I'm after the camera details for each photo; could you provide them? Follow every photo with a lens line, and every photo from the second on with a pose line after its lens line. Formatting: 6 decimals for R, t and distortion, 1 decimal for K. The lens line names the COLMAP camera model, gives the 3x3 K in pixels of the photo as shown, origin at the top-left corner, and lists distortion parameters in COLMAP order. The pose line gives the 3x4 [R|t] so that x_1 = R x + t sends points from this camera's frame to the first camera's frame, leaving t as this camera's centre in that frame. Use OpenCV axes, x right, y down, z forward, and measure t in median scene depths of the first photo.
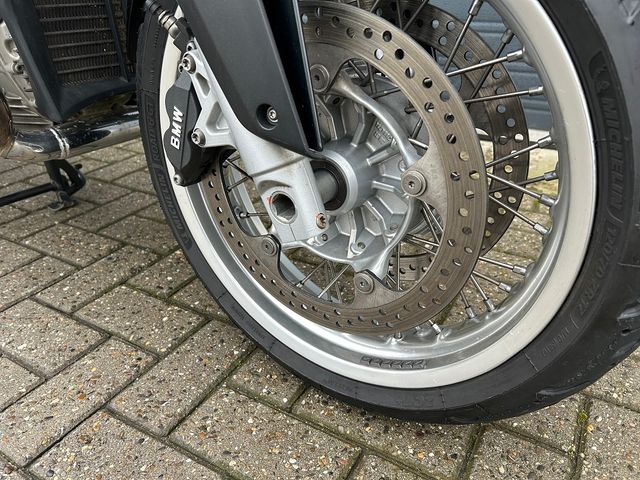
lens RADIAL K [[489.6, 0, 320.3], [0, 489.6, 237.0], [0, 0, 1]] dist [0.035184, -0.033488]
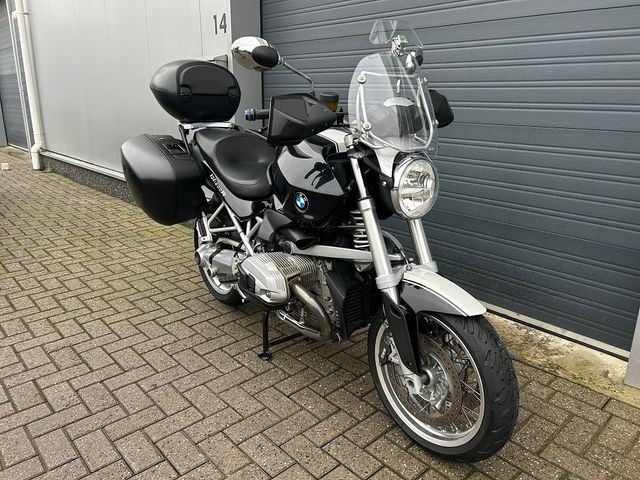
lens RADIAL K [[489.6, 0, 319.2], [0, 489.6, 241.1], [0, 0, 1]] dist [0.035184, -0.033488]
pose [[0.950980, 0.097545, -0.293466, 0.179524], [-0.147641, 0.977029, -0.153679, -0.315554], [0.271734, 0.189473, 0.943536, -2.059119]]
